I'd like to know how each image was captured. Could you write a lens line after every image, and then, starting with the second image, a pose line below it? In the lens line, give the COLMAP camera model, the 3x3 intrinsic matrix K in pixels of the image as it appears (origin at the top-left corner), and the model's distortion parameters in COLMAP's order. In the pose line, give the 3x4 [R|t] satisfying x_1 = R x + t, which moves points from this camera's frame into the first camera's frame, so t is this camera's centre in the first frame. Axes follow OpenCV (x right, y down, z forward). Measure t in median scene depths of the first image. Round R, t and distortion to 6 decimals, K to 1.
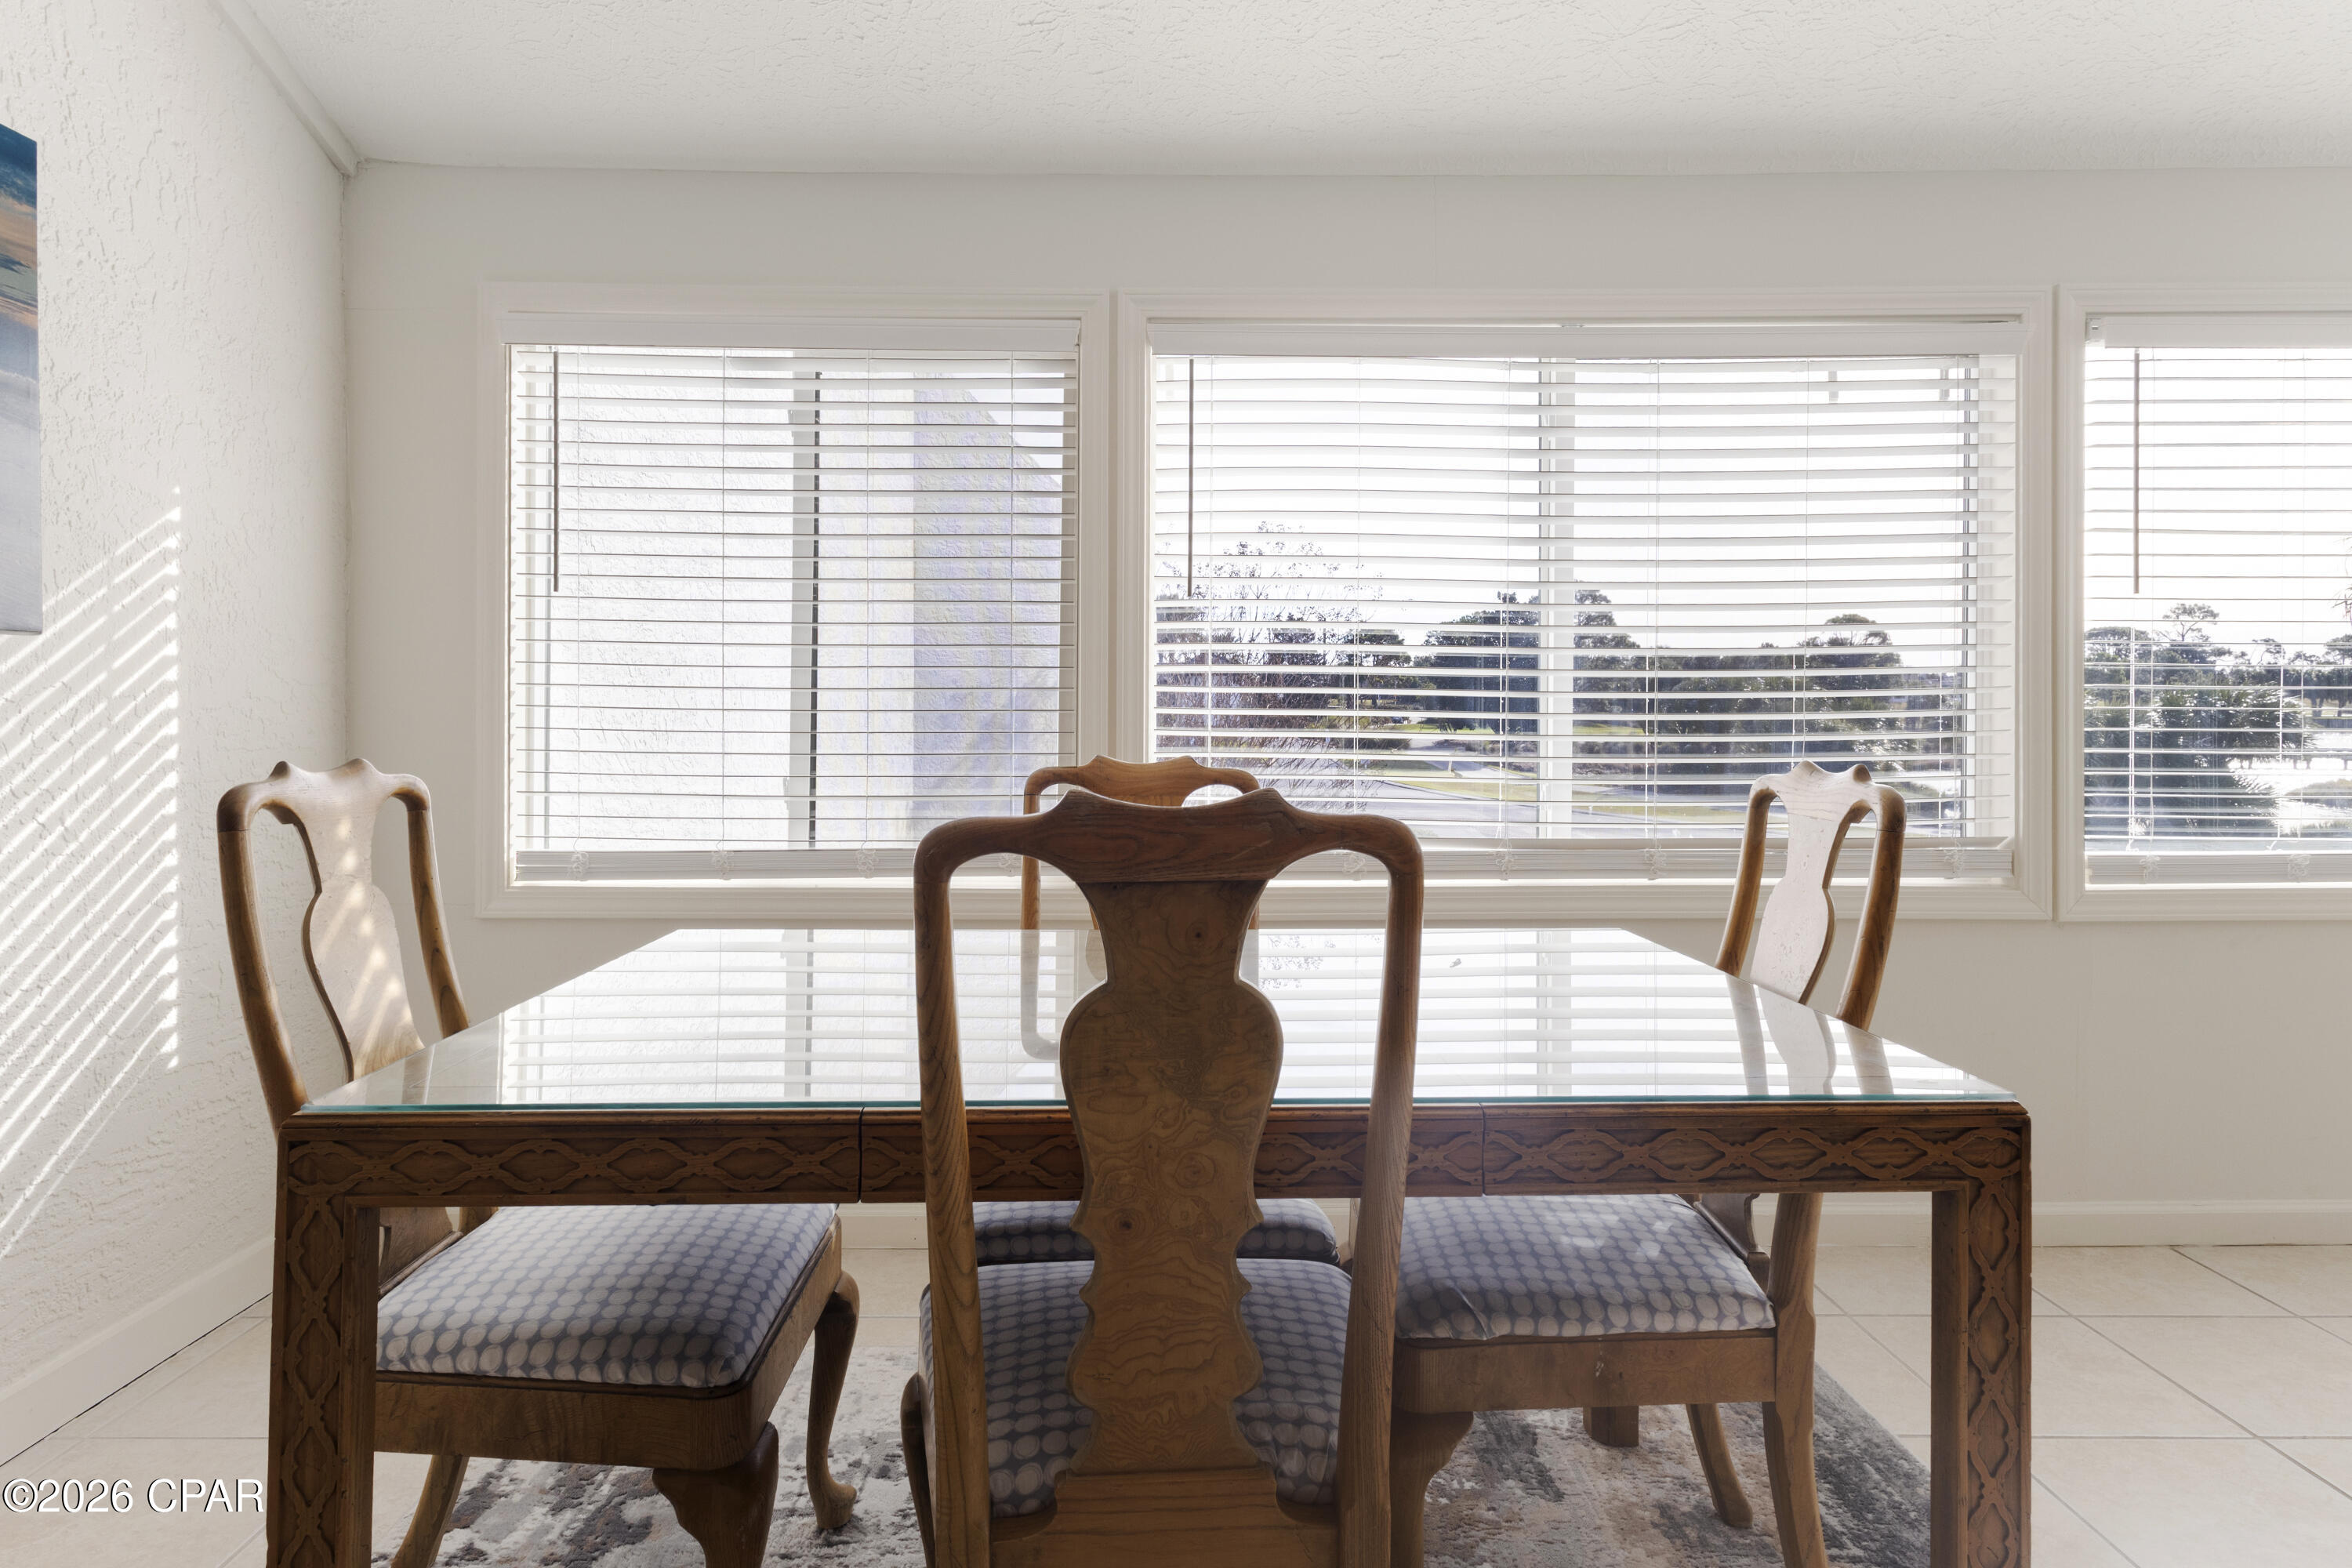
lens RADIAL K [[1341.1, 0, 1141.4], [0, 1341.1, 698.0], [0, 0, 1]] dist [-0.001225, 0.001457]
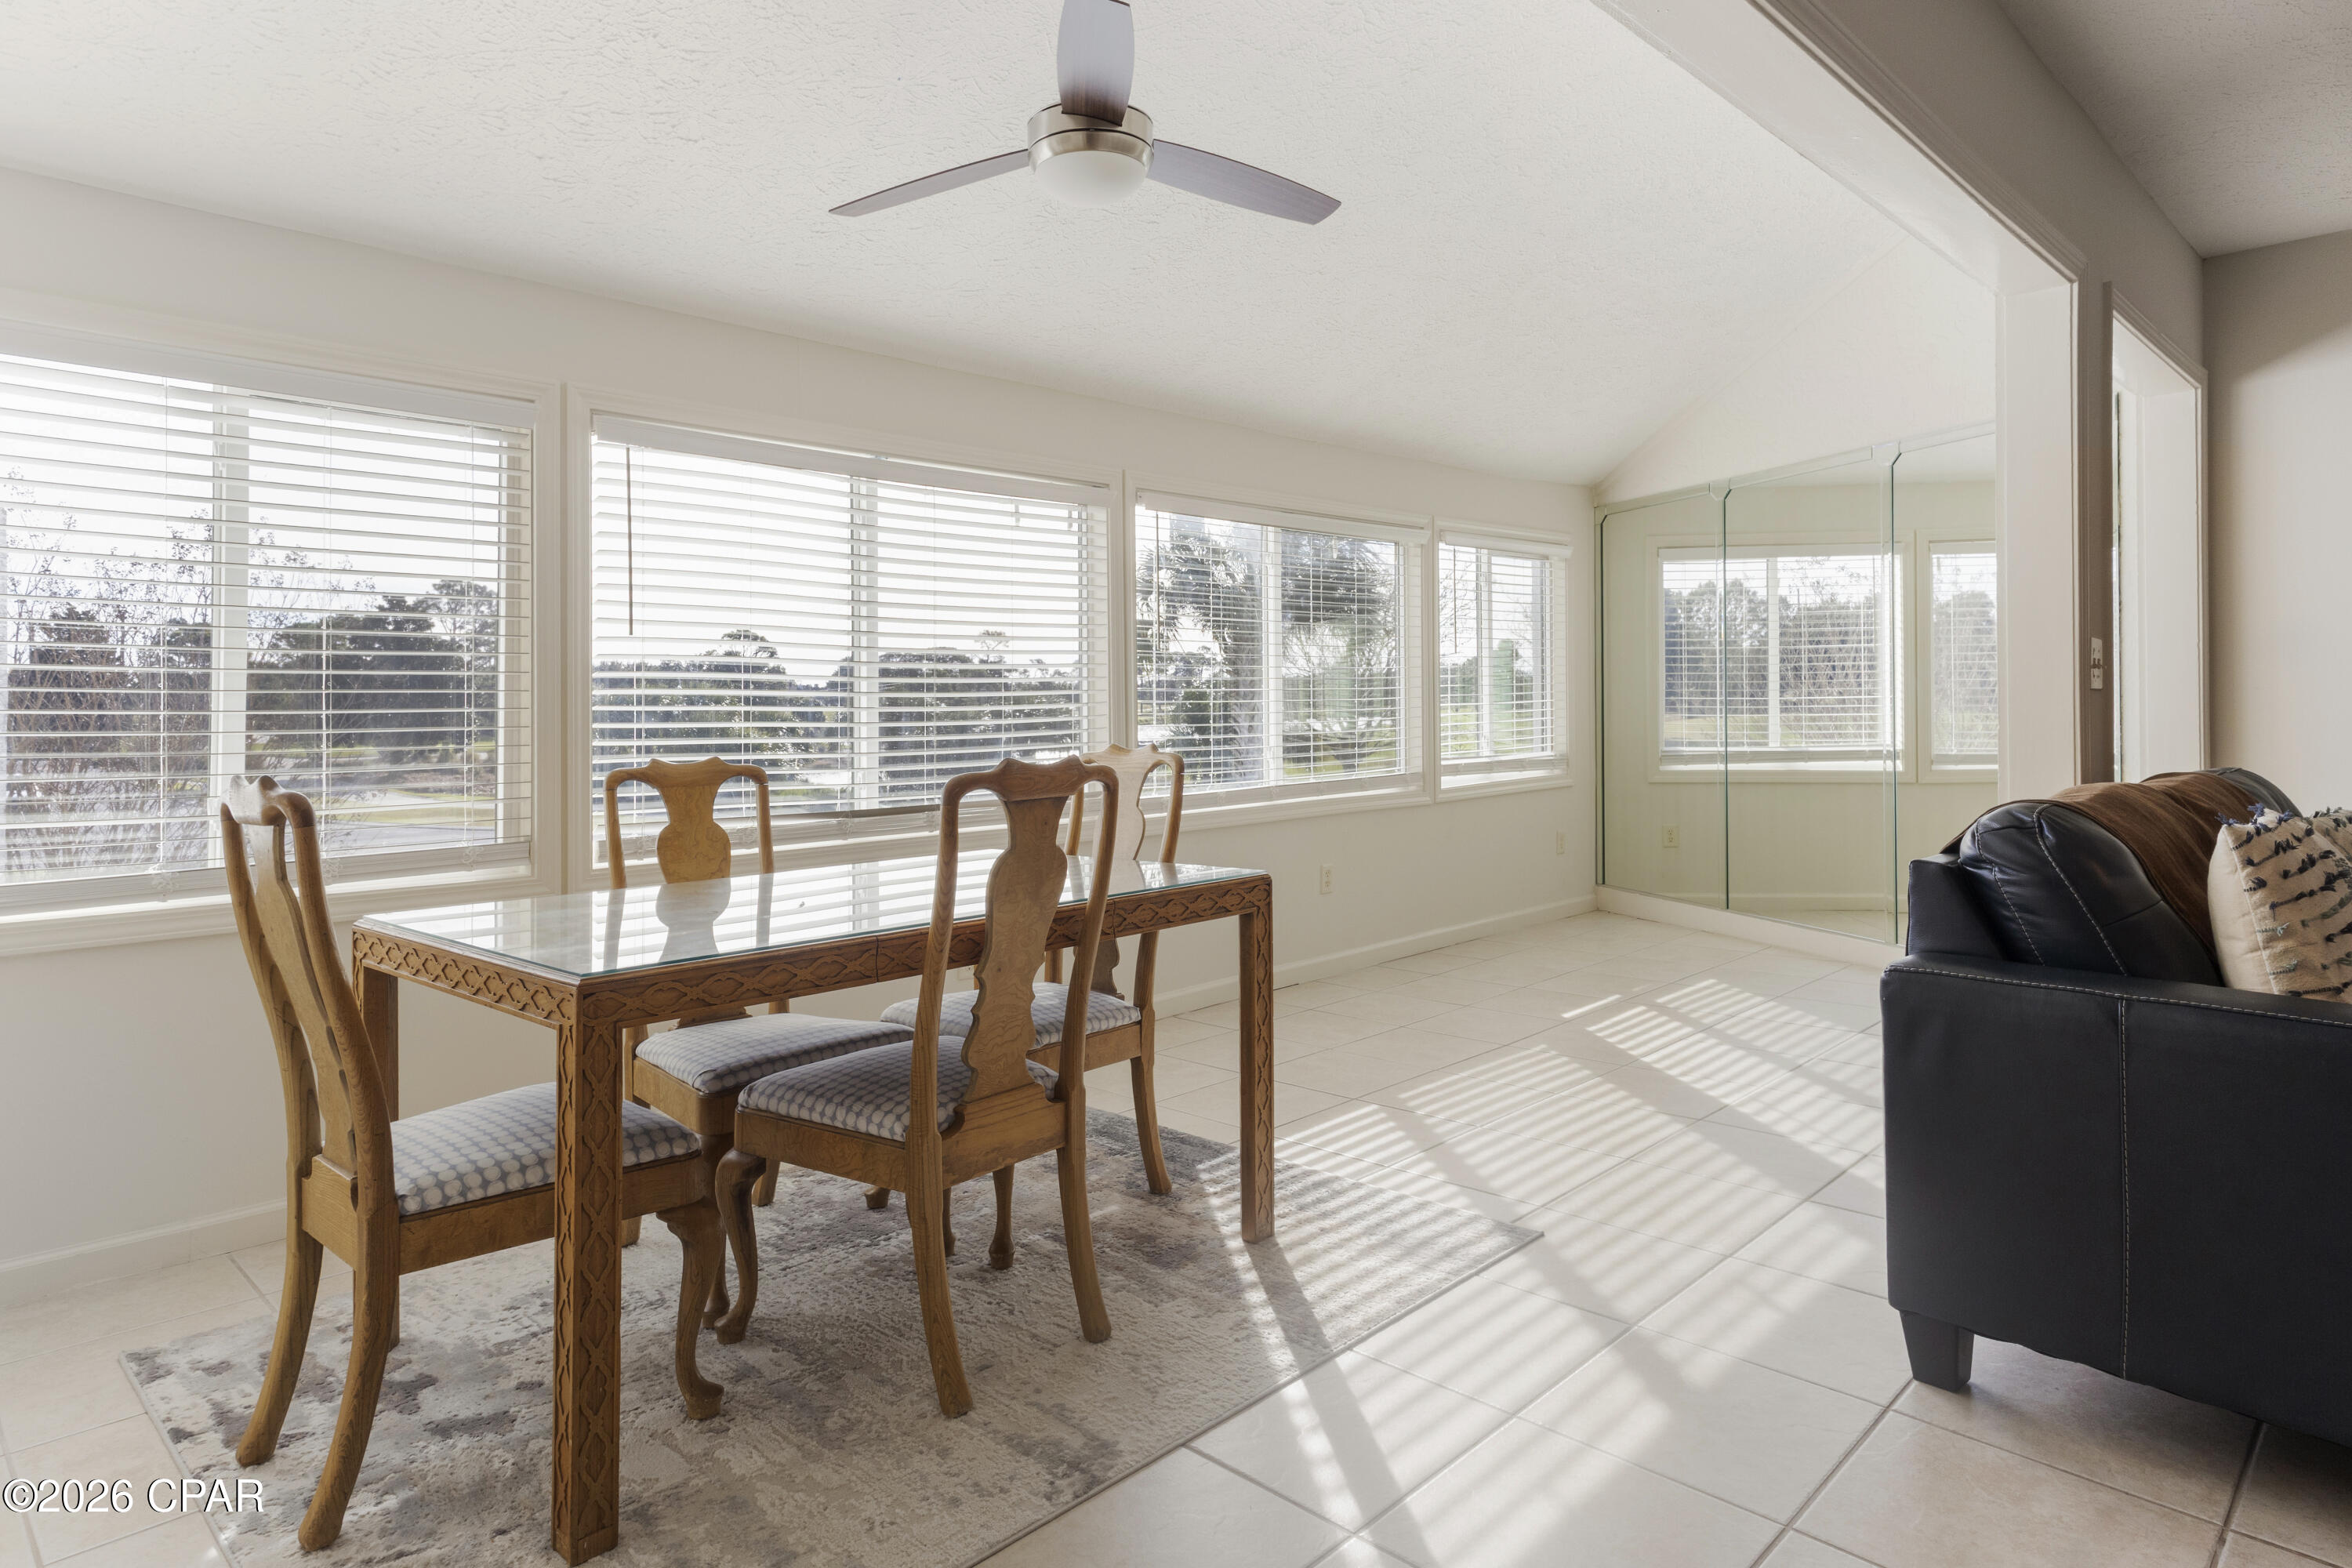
lens RADIAL K [[1341.1, 0, 1152.1], [0, 1341.1, 699.3], [0, 0, 1]] dist [-0.001225, 0.001457]
pose [[0.712430, -0.003068, 0.701736, -0.543462], [0.007404, 0.999968, -0.003145, -0.008048], [-0.701704, 0.007436, 0.712430, -0.272868]]
